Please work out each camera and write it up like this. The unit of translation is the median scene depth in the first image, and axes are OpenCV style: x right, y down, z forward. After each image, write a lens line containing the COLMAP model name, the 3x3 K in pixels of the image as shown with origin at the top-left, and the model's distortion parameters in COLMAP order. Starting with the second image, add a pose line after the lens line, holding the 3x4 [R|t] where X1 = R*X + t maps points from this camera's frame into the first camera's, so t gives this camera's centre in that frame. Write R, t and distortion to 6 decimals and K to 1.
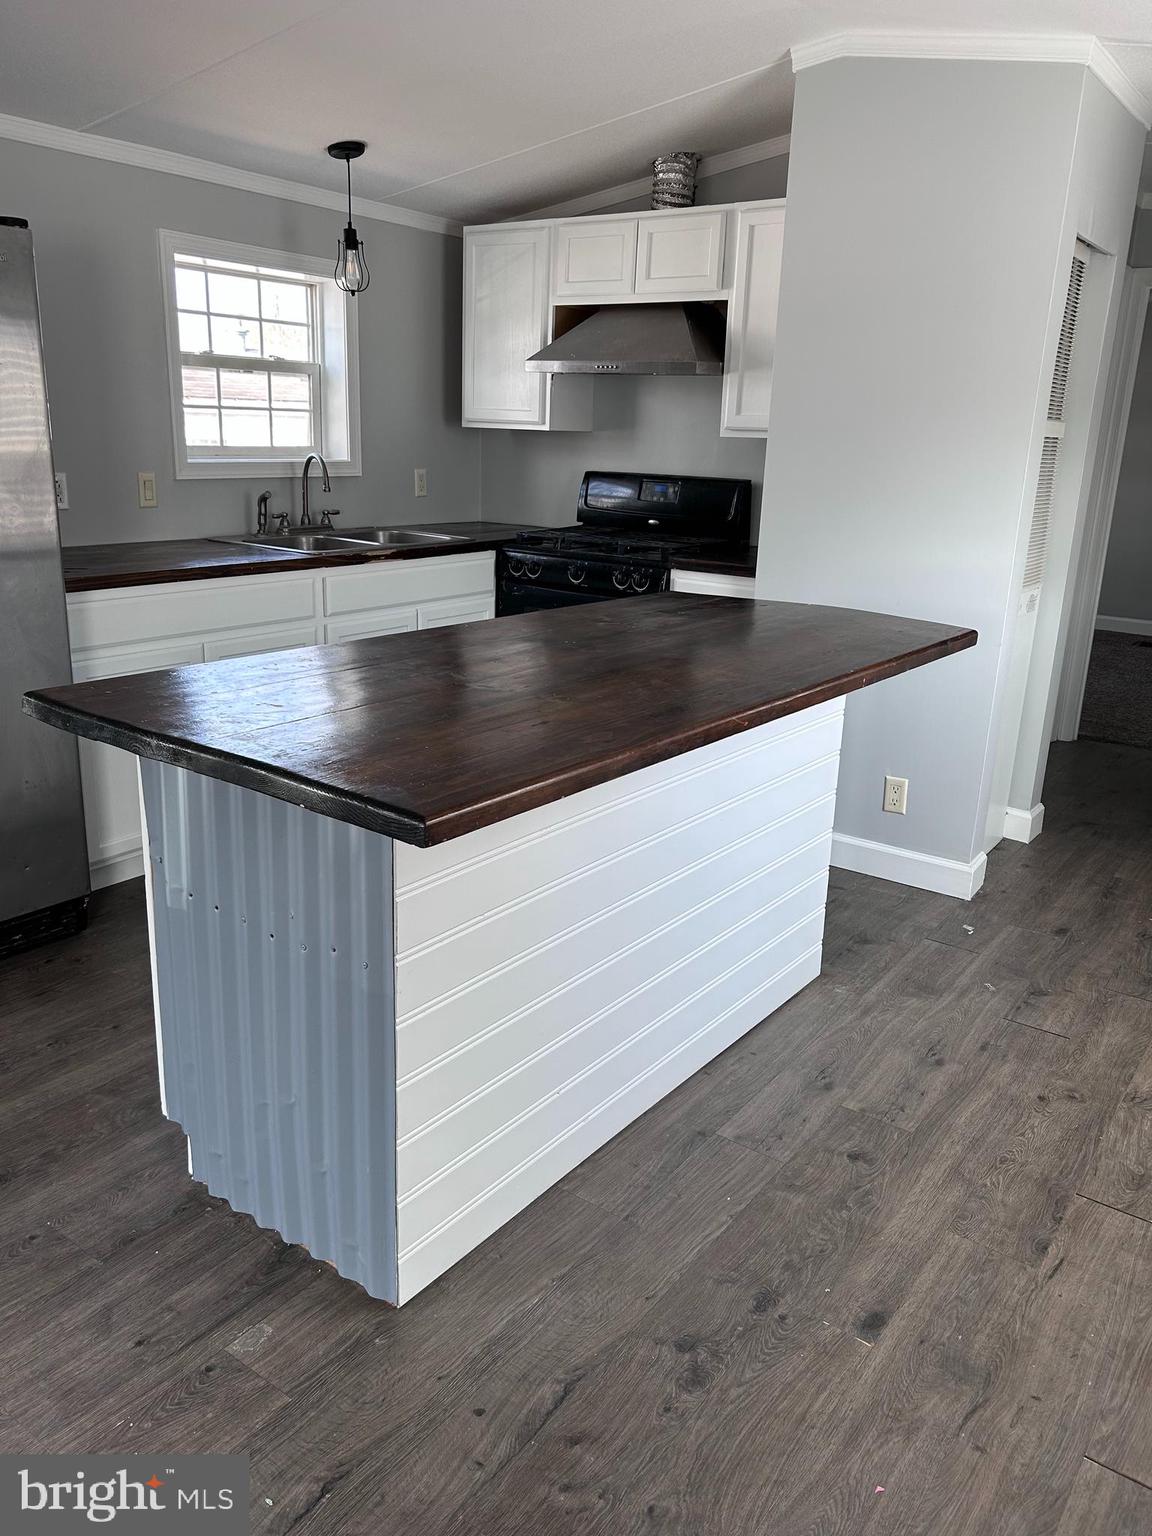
lens RADIAL K [[1153.1, 0, 568.0], [0, 1153.1, 760.7], [0, 0, 1]] dist [0.056649, -0.064723]
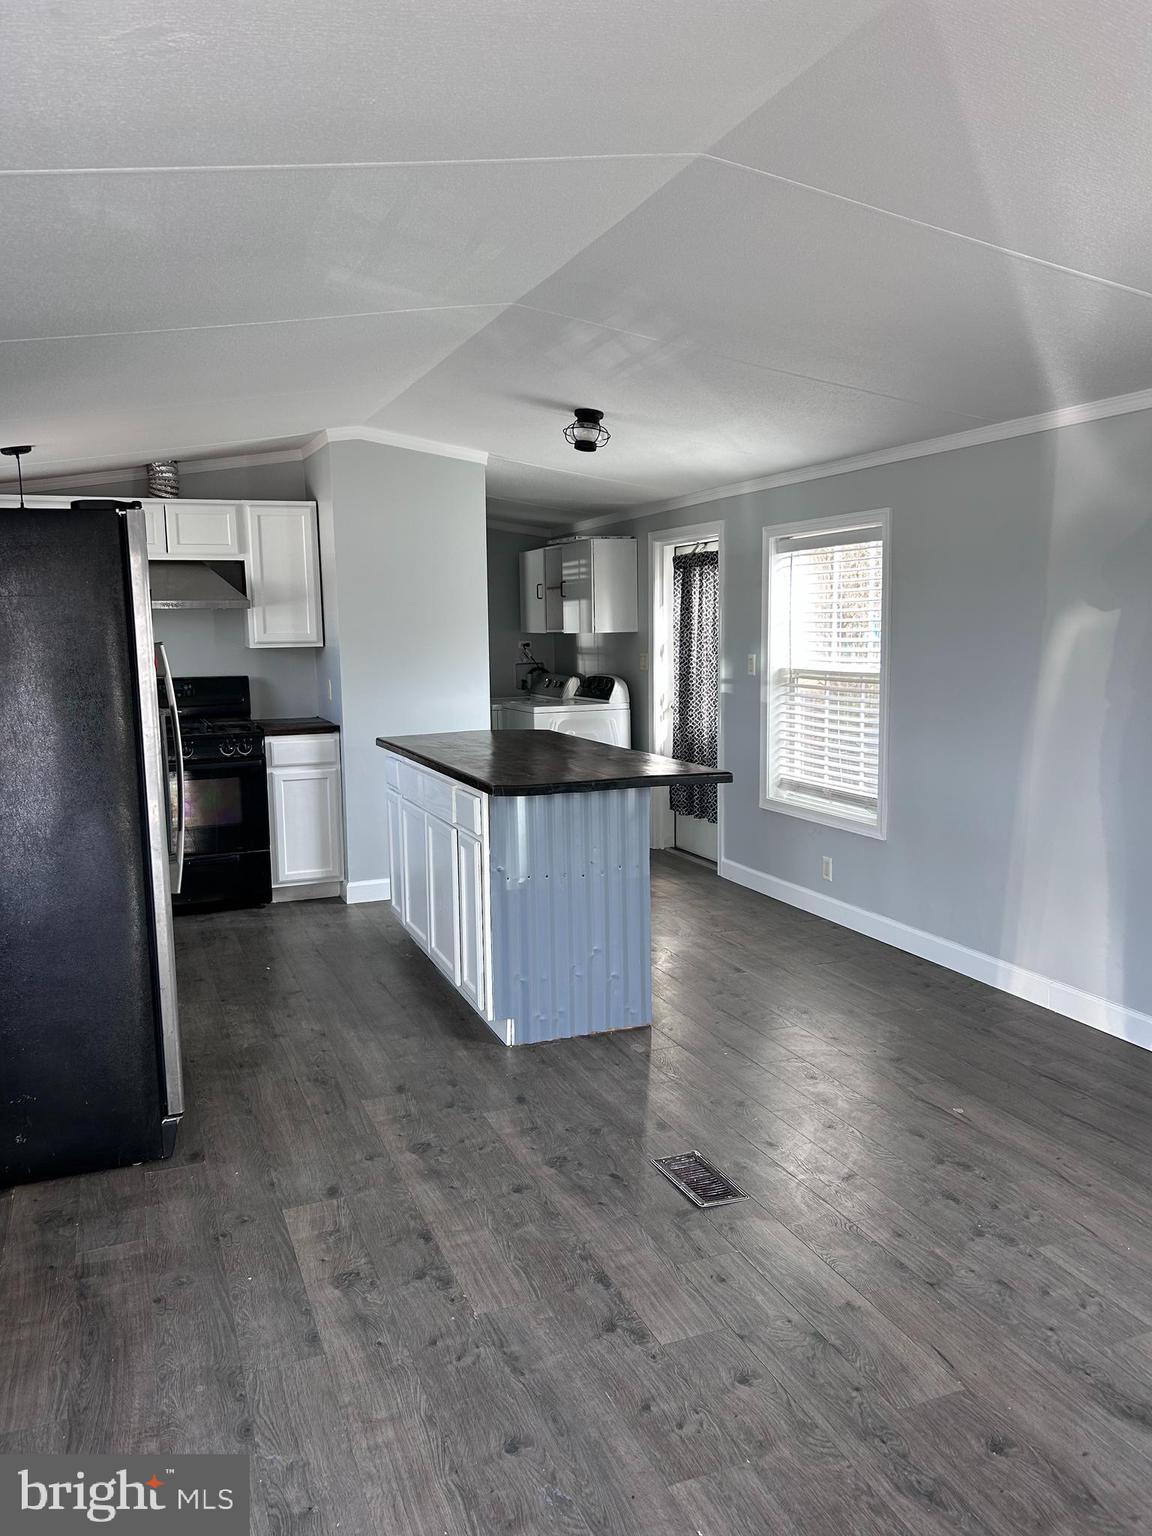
lens RADIAL K [[1153.1, 0, 561.1], [0, 1153.1, 768.2], [0, 0, 1]] dist [0.056649, -0.064723]
pose [[0.538930, -0.146755, 0.829468, -1.555496], [0.270301, 0.962761, -0.005284, -0.032576], [-0.797804, 0.227054, 0.558529, -0.171379]]
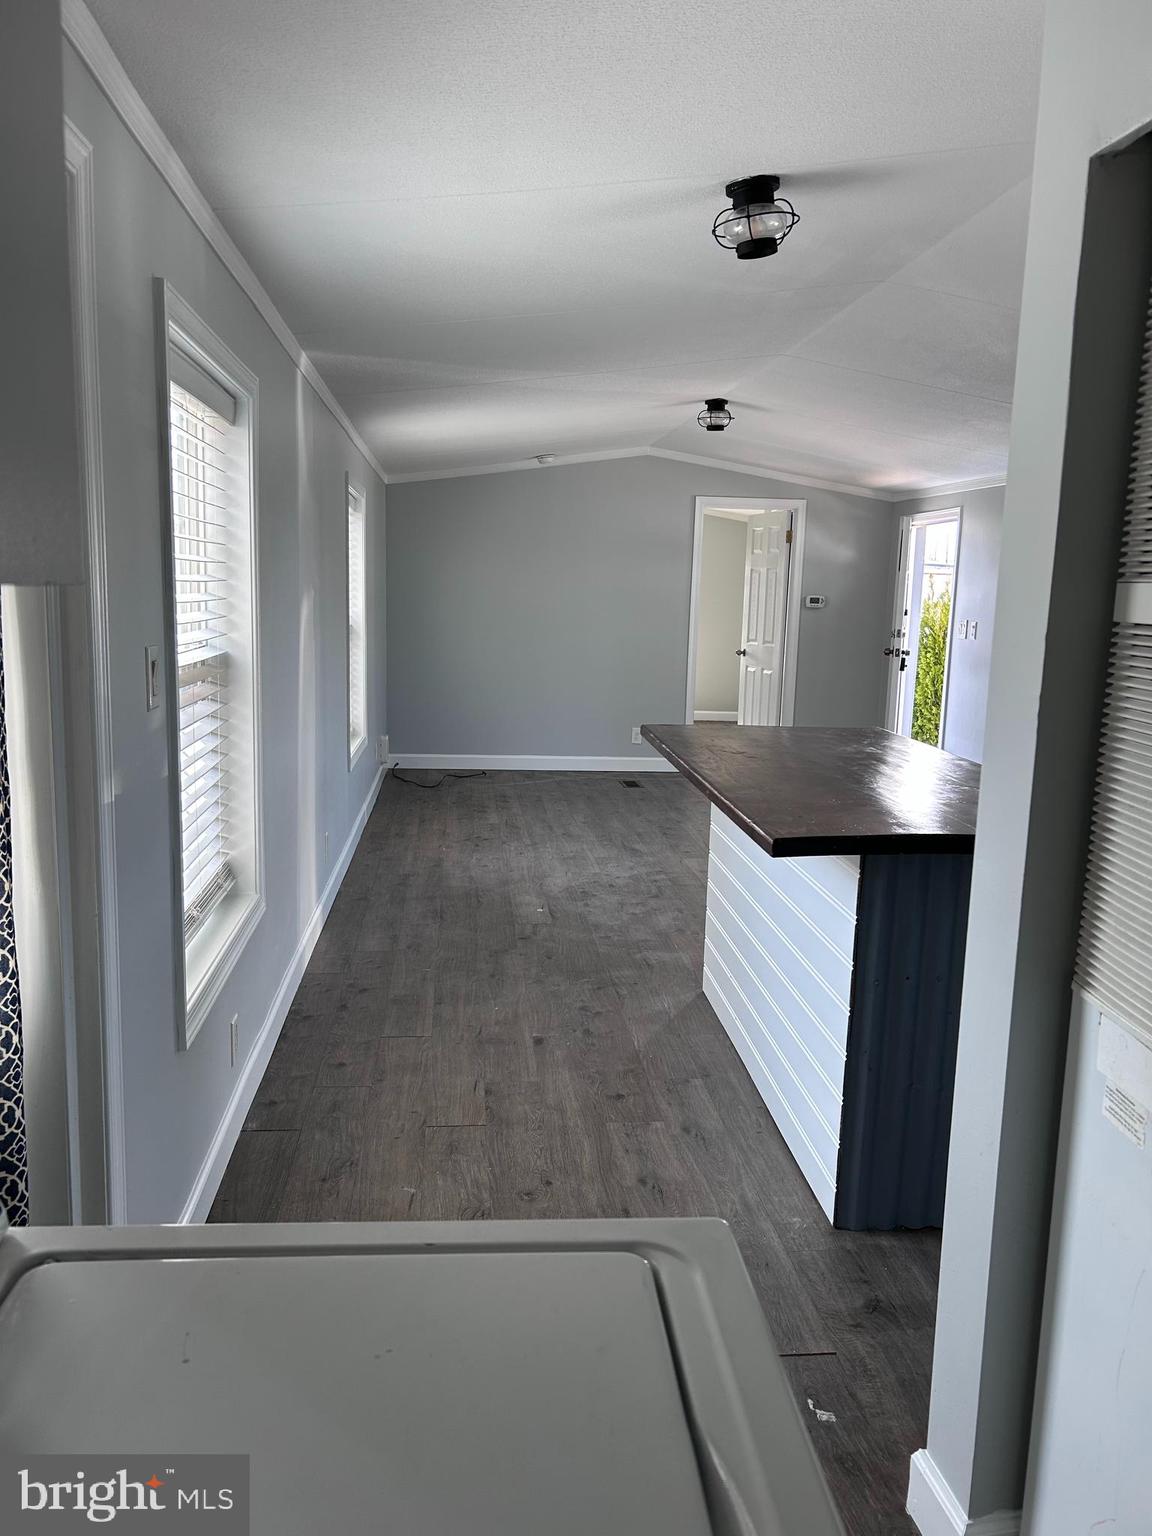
lens RADIAL K [[1153.1, 0, 547.5], [0, 1153.1, 768.0], [0, 0, 1]] dist [0.056649, -0.064723]
pose [[-0.759143, 0.049190, -0.649063, 1.138473], [-0.228312, 0.913669, 0.336277, -0.447573], [0.609570, 0.403471, -0.682375, 1.649647]]
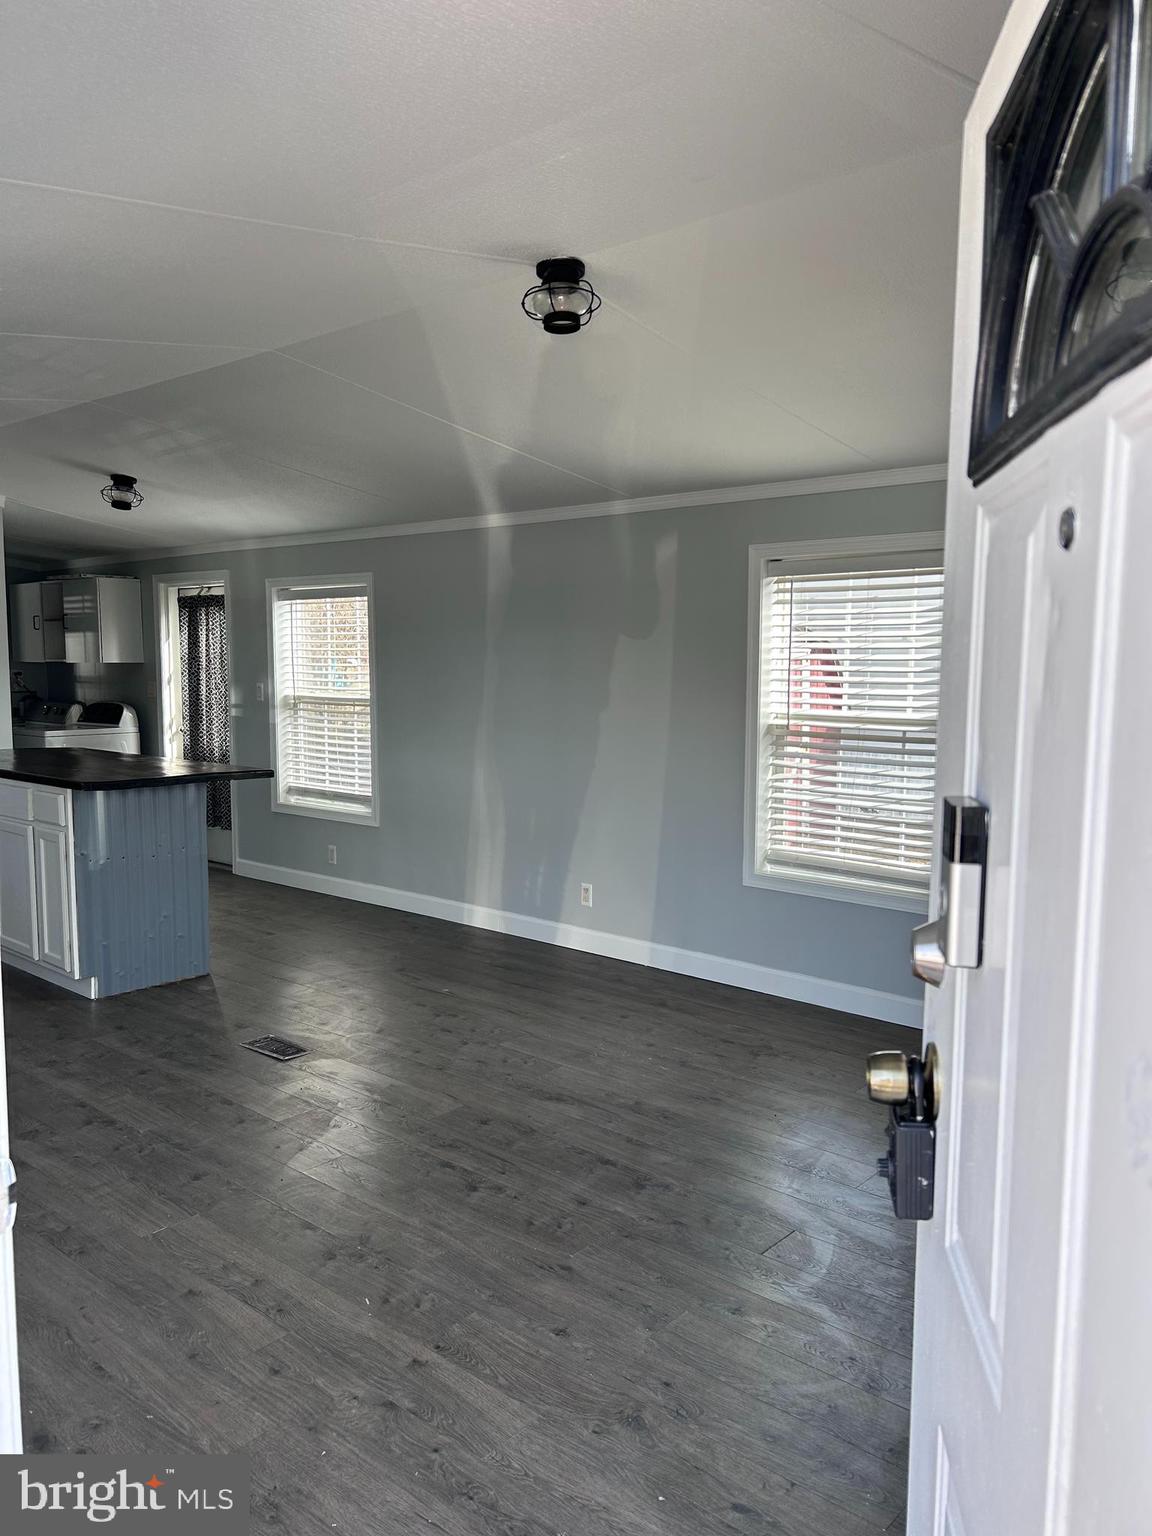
lens RADIAL K [[1153.1, 0, 589.1], [0, 1153.1, 772.6], [0, 0, 1]] dist [0.056649, -0.064723]
pose [[0.082314, -0.131538, 0.987888, -2.151243], [0.280129, 0.954342, 0.103730, -0.023193], [-0.956427, 0.268198, 0.115404, -0.260372]]
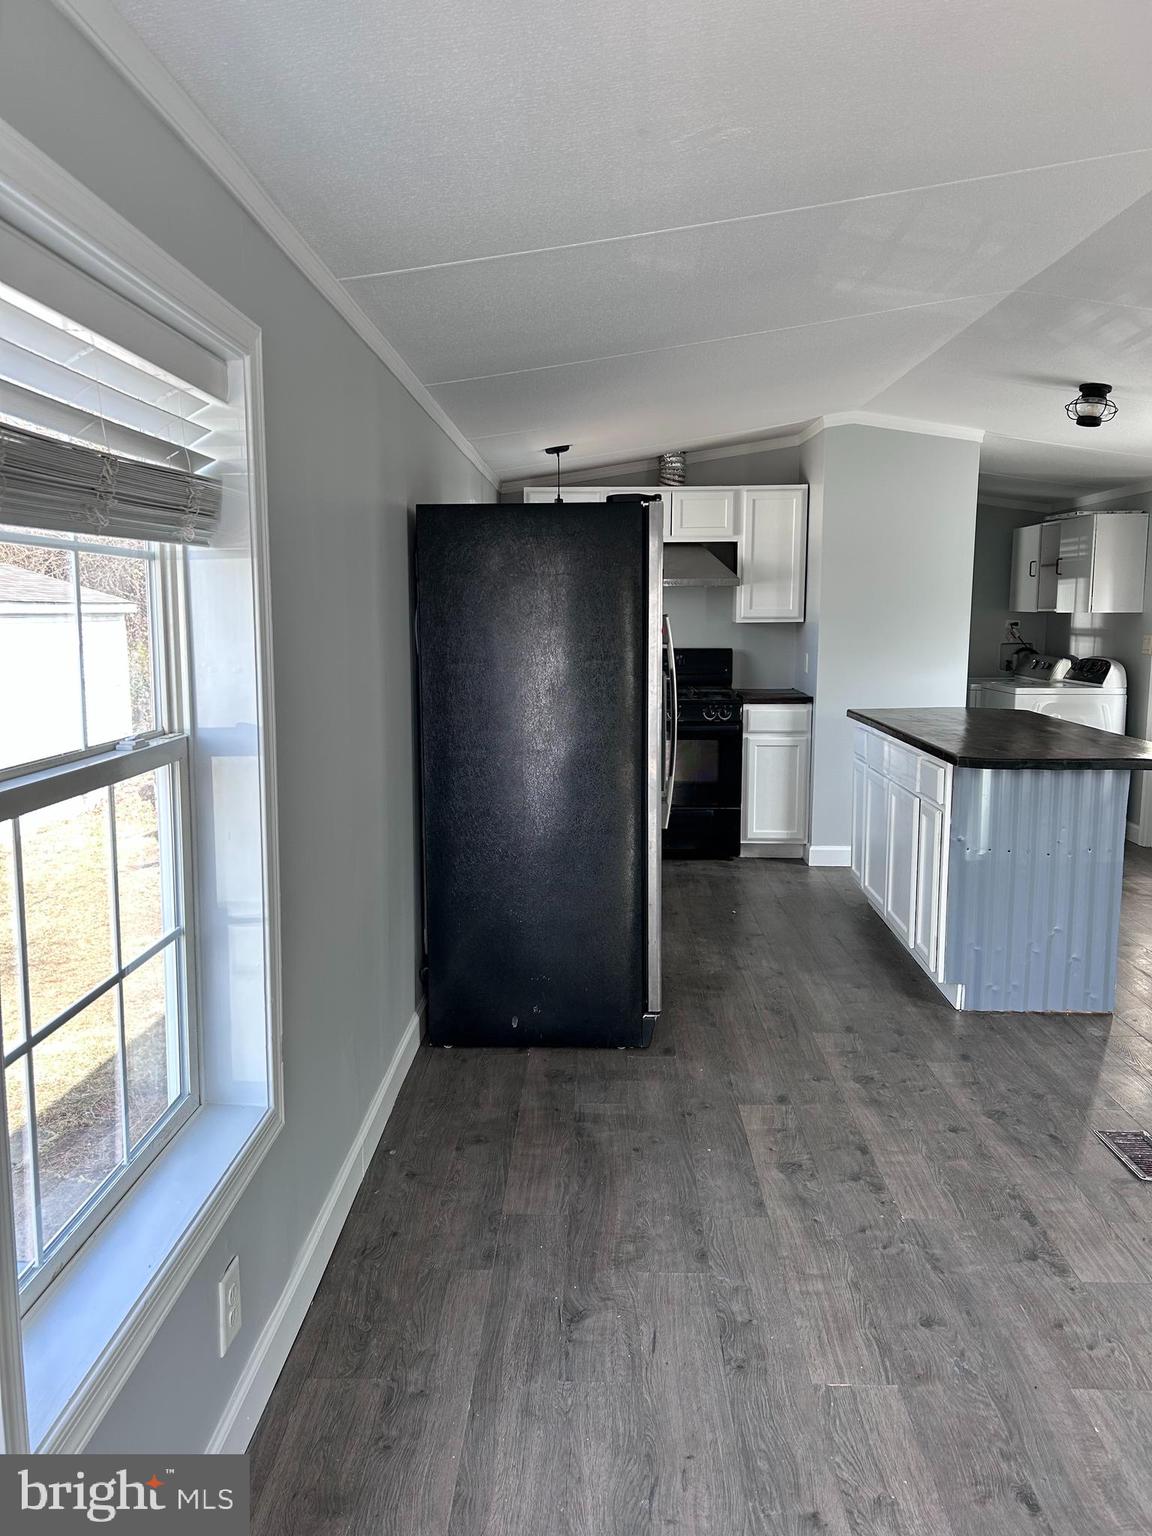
lens RADIAL K [[1153.1, 0, 561.0], [0, 1153.1, 760.5], [0, 0, 1]] dist [0.056649, -0.064723]
pose [[0.828194, -0.107830, 0.549970, -1.677746], [0.183914, 0.979264, -0.084955, -0.003009], [-0.529406, 0.171506, 0.830852, -0.281487]]
